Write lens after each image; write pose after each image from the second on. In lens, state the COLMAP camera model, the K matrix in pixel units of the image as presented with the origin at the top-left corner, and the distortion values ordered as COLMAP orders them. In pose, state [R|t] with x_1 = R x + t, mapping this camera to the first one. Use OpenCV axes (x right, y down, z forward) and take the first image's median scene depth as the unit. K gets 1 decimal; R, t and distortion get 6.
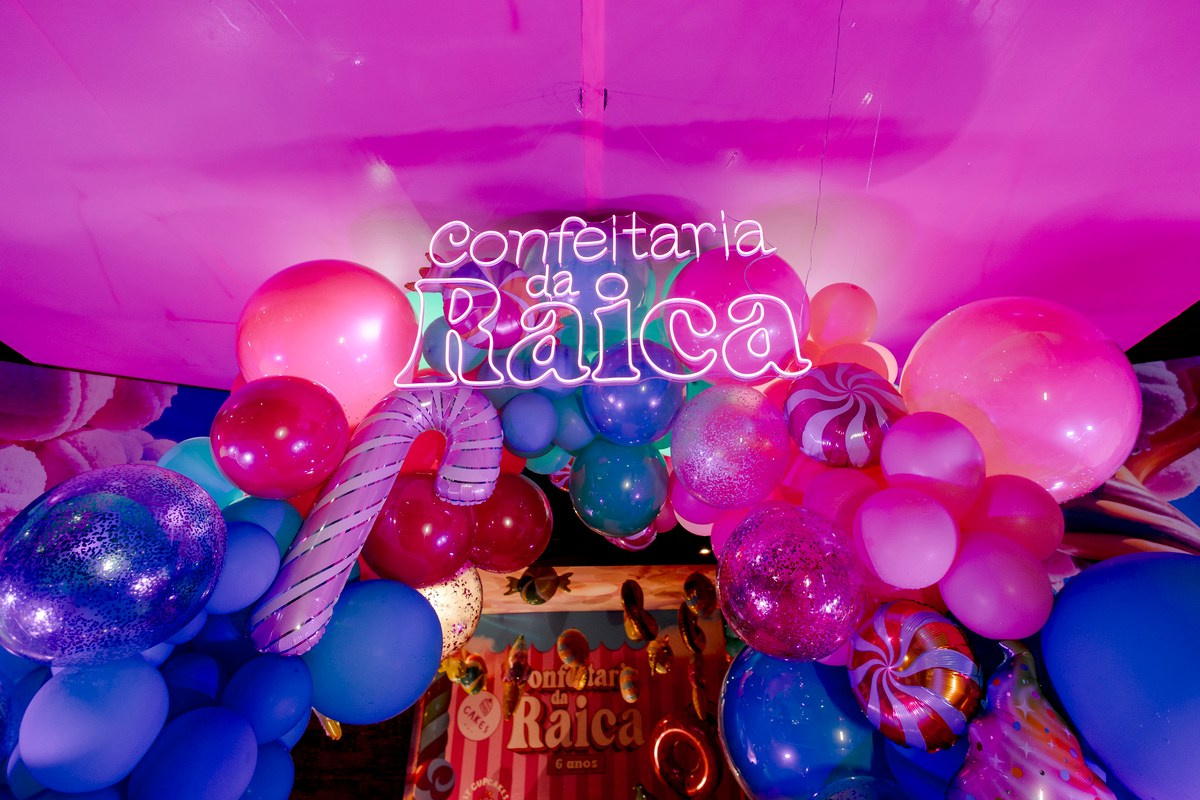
lens RADIAL K [[569.8, 0, 622.7], [0, 569.8, 383.6], [0, 0, 1]] dist [0.011869, 0.000222]
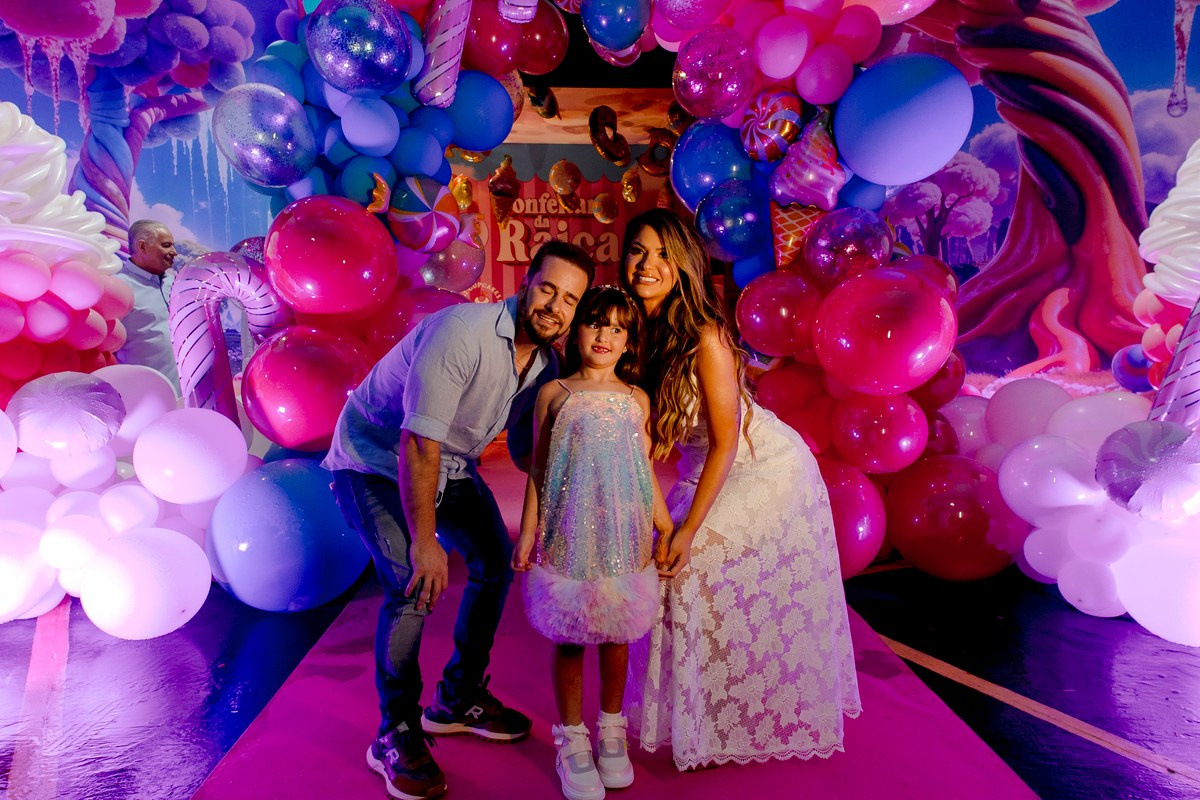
lens RADIAL K [[1017.7, 0, 595.6], [0, 1017.7, 409.1], [0, 0, 1]] dist [0.324508, -0.121847]
pose [[0.999565, 0.019166, 0.022414, -0.106007], [-0.028106, 0.849264, 0.527220, -0.401344], [-0.008930, -0.527620, 0.849433, -1.909081]]
